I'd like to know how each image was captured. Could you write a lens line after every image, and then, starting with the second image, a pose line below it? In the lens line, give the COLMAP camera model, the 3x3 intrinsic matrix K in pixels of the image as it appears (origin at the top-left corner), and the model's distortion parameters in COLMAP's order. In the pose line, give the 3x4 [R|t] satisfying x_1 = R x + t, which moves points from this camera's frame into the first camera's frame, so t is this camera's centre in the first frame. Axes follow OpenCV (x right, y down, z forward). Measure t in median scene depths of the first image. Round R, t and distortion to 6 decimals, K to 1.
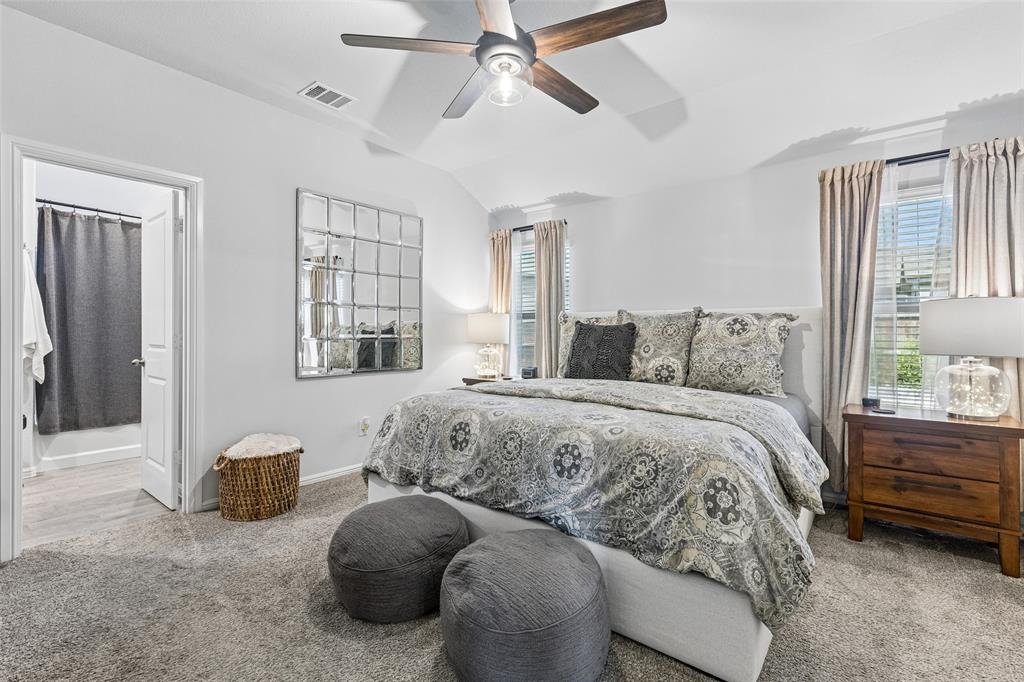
lens RADIAL K [[469.4, 0, 518.7], [0, 469.4, 348.6], [0, 0, 1]] dist [0.009165, -0.000445]
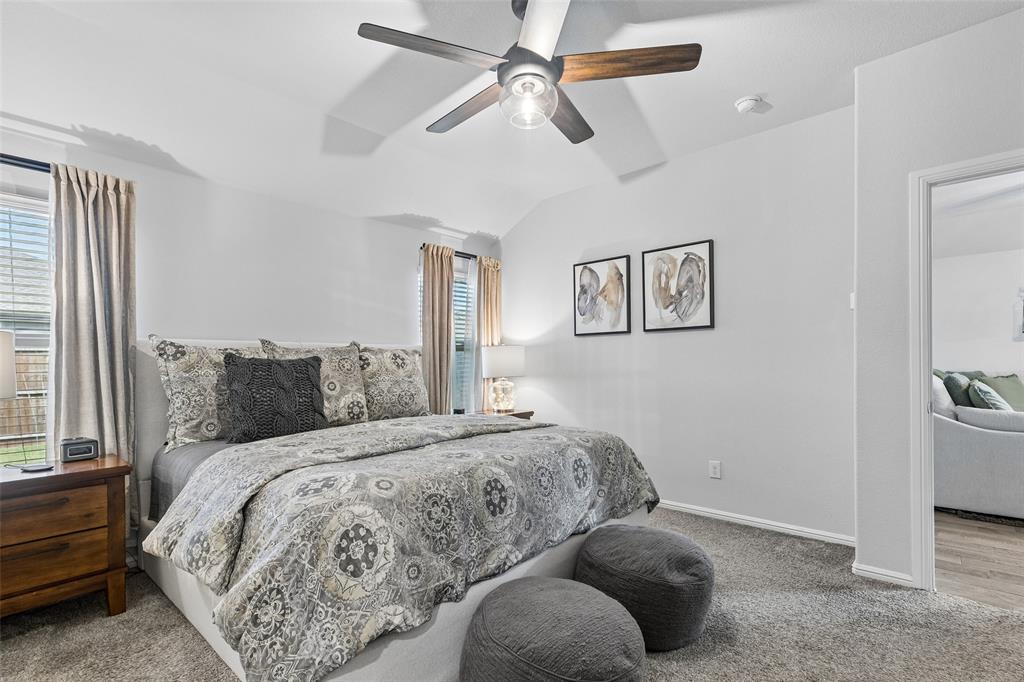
lens RADIAL K [[484.7, 0, 511.9], [0, 484.7, 382.4], [0, 0, 1]] dist [0.002313, 0.000148]
pose [[0.046779, -0.044866, 0.997897, -0.796931], [0.048538, 0.997913, 0.042592, -0.036703], [-0.997725, 0.046444, 0.048859, 0.781726]]
